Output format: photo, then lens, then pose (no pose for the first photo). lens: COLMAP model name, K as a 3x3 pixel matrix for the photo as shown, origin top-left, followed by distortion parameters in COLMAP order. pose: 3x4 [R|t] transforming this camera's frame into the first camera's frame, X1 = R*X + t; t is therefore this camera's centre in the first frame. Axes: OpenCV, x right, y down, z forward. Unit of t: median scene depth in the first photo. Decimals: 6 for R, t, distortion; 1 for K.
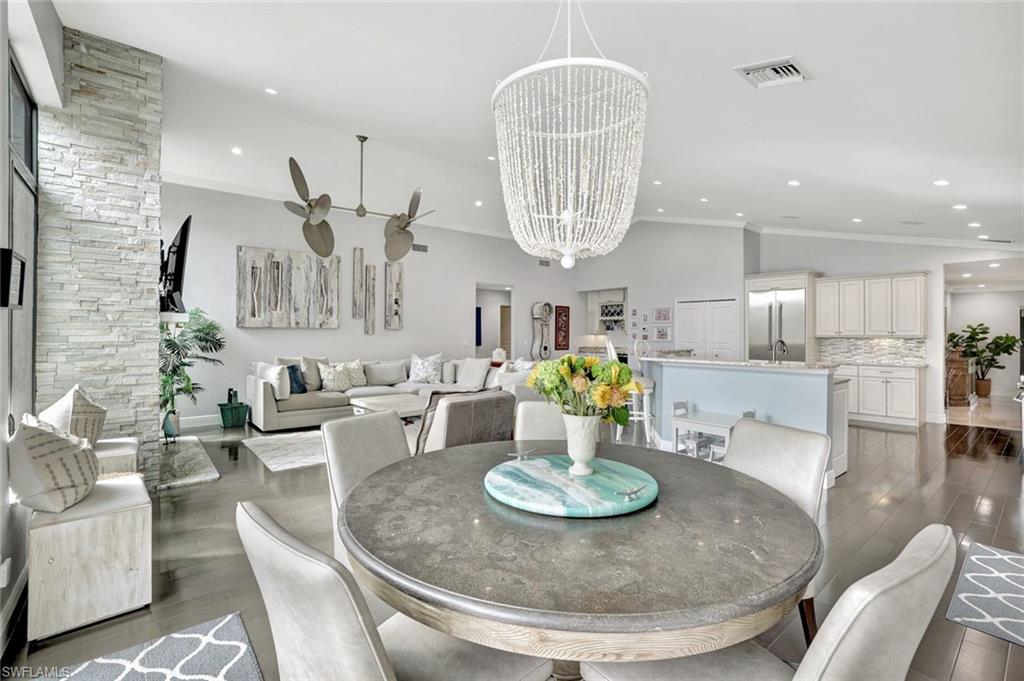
lens RADIAL K [[448.0, 0, 511.7], [0, 448.0, 335.6], [0, 0, 1]] dist [-0.001135, 0.002563]
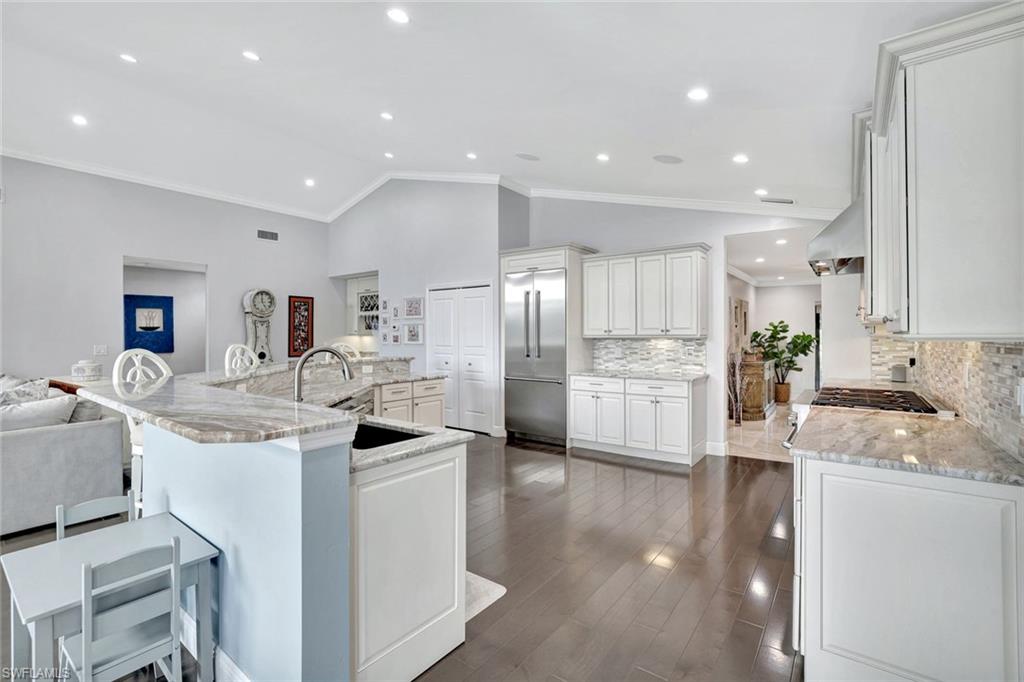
lens RADIAL K [[448.0, 0, 509.6], [0, 448.0, 338.3], [0, 0, 1]] dist [-0.001135, 0.002563]
pose [[0.972591, -0.007431, 0.232405, 0.326979], [0.006277, 0.999964, 0.005706, -0.000664], [-0.232439, -0.004091, 0.972602, 0.270071]]
